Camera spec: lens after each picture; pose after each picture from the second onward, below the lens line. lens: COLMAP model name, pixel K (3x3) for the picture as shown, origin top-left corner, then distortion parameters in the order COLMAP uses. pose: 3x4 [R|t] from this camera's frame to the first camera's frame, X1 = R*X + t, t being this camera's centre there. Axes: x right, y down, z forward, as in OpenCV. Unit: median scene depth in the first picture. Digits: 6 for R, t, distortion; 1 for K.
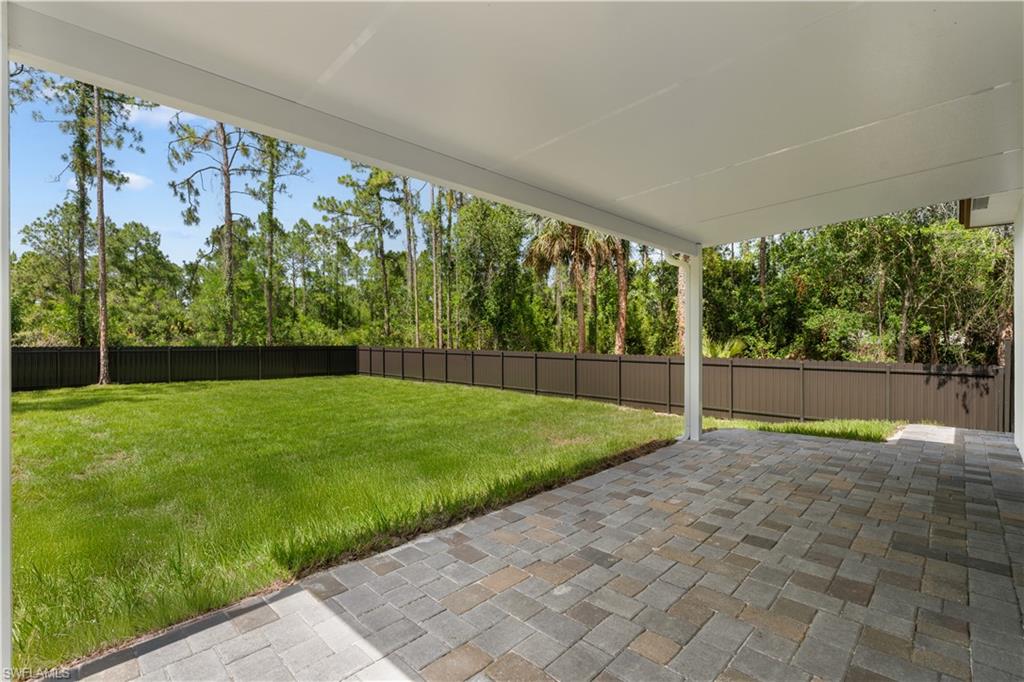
lens RADIAL K [[463.9, 0, 512.0], [0, 463.9, 341.0], [0, 0, 1]] dist [-0.000978, 0.000107]
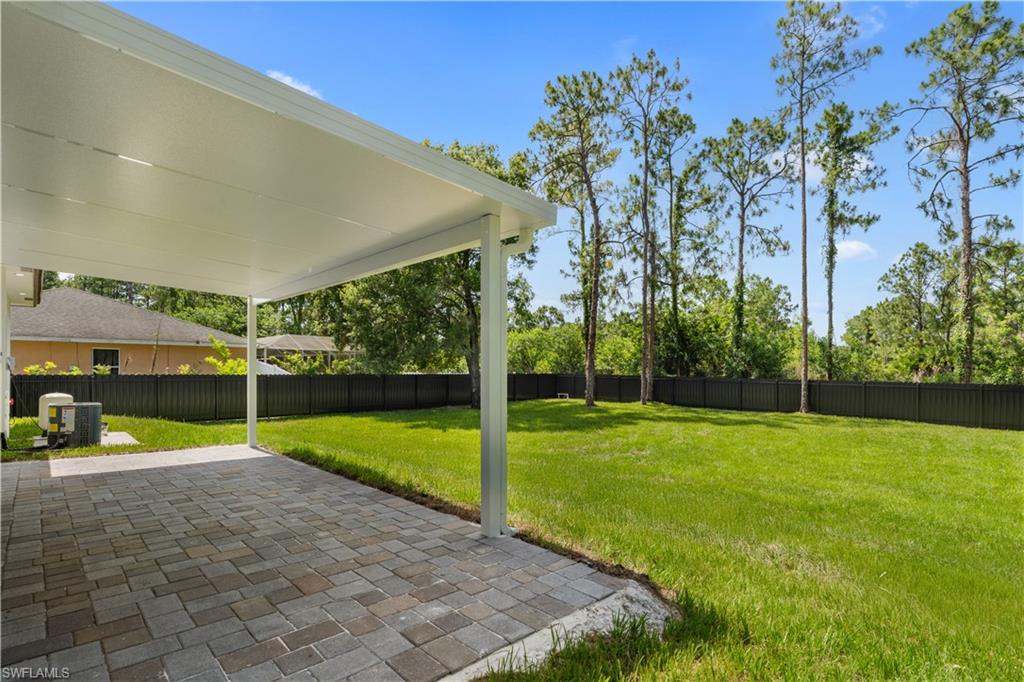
lens RADIAL K [[476.2, 0, 524.4], [0, 476.2, 379.4], [0, 0, 1]] dist [-0.001408, -0.000658]
pose [[-0.002324, 0.018599, -0.999824, 0.441741], [-0.012853, 0.999744, 0.018628, -0.002603], [0.999915, 0.012894, -0.002085, 0.450390]]
